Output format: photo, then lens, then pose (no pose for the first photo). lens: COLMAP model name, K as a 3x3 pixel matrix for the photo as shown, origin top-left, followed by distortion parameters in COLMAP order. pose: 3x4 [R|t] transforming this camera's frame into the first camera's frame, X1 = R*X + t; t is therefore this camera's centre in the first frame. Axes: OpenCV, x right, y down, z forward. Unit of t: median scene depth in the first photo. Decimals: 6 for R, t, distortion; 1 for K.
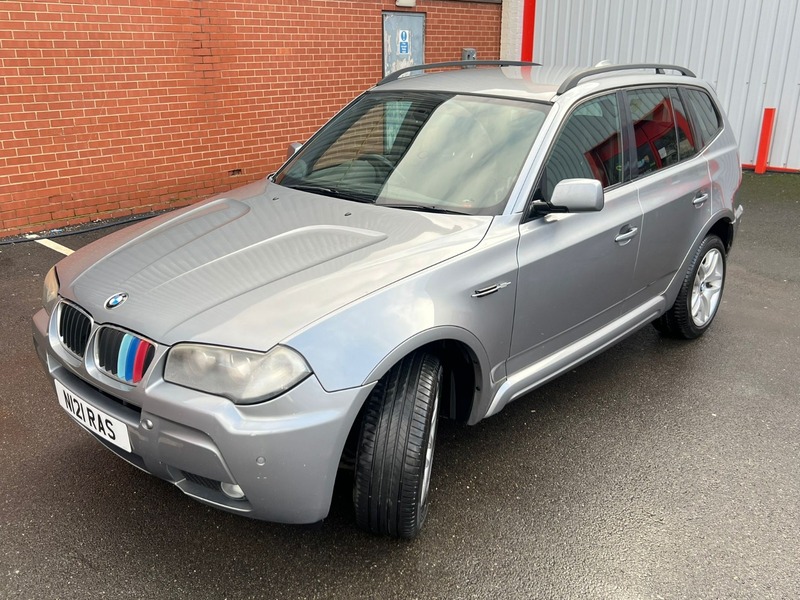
lens RADIAL K [[694.8, 0, 388.1], [0, 694.8, 306.4], [0, 0, 1]] dist [0.008982, -0.041088]
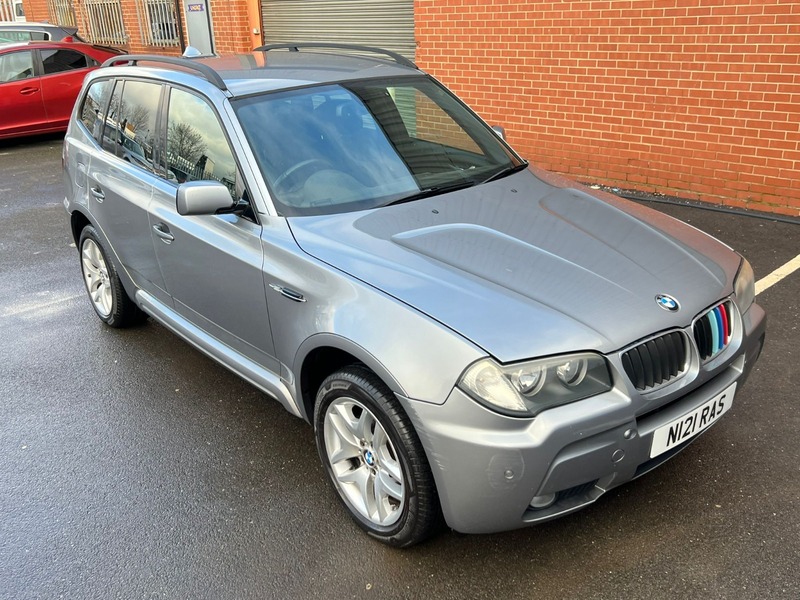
lens RADIAL K [[729.6, 0, 399.5], [0, 729.6, 294.8], [0, 0, 1]] dist [0.012287, 0.000000]
pose [[-0.080320, 0.356511, -0.930832, 0.657028], [-0.323121, 0.874109, 0.362667, -0.271167], [0.942943, 0.329900, 0.044988, 0.699612]]
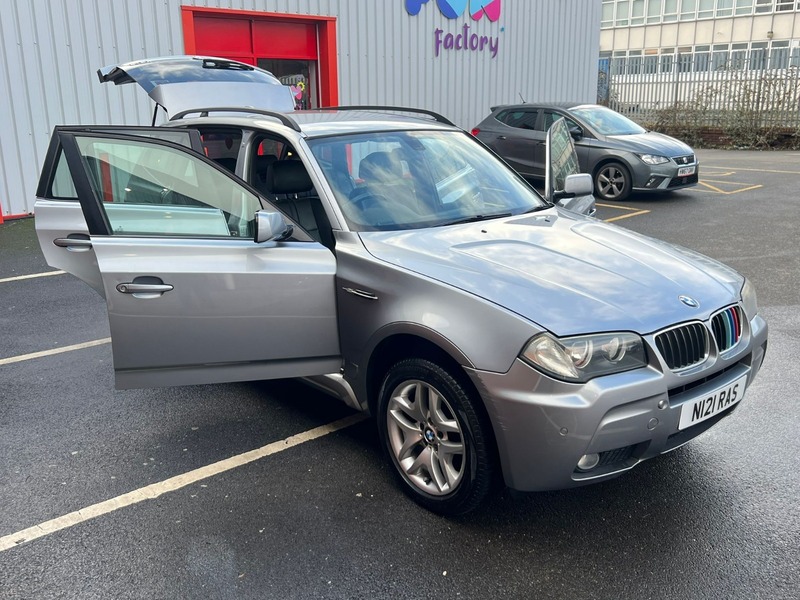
lens RADIAL K [[729.6, 0, 398.6], [0, 729.6, 296.4], [0, 0, 1]] dist [0.012287, 0.000000]
pose [[-0.066369, 0.242559, -0.967864, 0.745240], [-0.352290, 0.901835, 0.250169, -0.226498], [0.933535, 0.357572, 0.025597, 0.668157]]
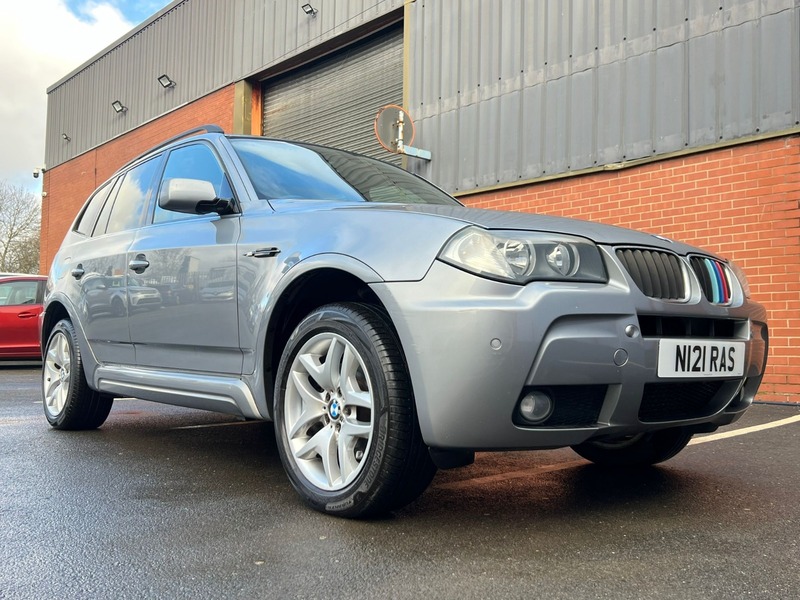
lens RADIAL K [[729.6, 0, 391.1], [0, 729.6, 311.6], [0, 0, 1]] dist [0.012287, 0.000000]
pose [[-0.073147, -0.059302, -0.995557, 0.662815], [-0.367995, 0.929396, -0.028323, -0.077014], [0.926946, 0.364288, -0.089806, 0.773733]]
